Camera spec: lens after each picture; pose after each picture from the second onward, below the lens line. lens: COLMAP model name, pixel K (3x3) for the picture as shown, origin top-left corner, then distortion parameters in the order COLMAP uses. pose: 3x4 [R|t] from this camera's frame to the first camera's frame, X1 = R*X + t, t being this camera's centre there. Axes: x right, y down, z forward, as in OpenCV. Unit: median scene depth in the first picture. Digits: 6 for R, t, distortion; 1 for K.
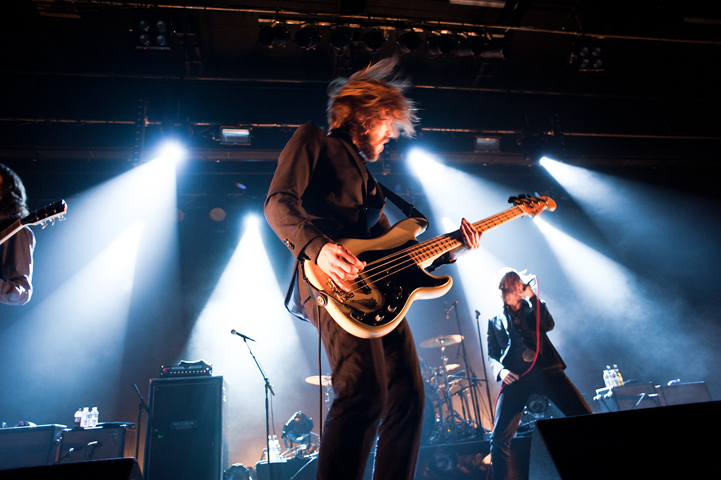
lens RADIAL K [[488.7, 0, 363.3], [0, 488.7, 245.7], [0, 0, 1]] dist [-0.092907, 0.079940]
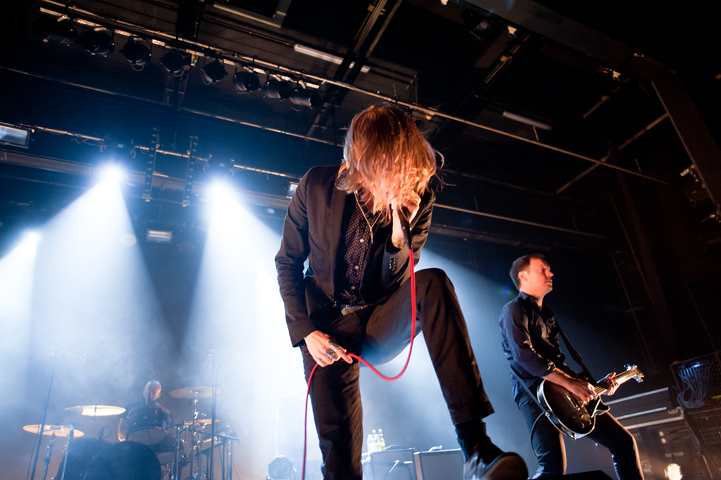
lens RADIAL K [[488.7, 0, 363.3], [0, 488.7, 245.7], [0, 0, 1]] dist [-0.092907, 0.079940]
pose [[0.956503, 0.136131, 0.258014, 0.190278], [-0.111340, 0.987848, -0.108444, -0.011190], [-0.269641, 0.074999, 0.960036, 0.031097]]
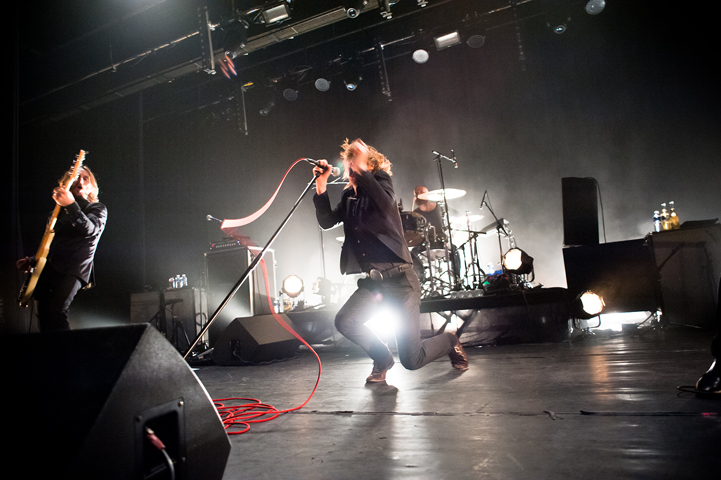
lens RADIAL K [[488.7, 0, 363.3], [0, 488.7, 245.7], [0, 0, 1]] dist [-0.092907, 0.079940]
pose [[0.824767, -0.045840, -0.563612, 0.555227], [0.229919, 0.937786, 0.260181, 0.013831], [0.516620, -0.344174, 0.783995, 0.162367]]
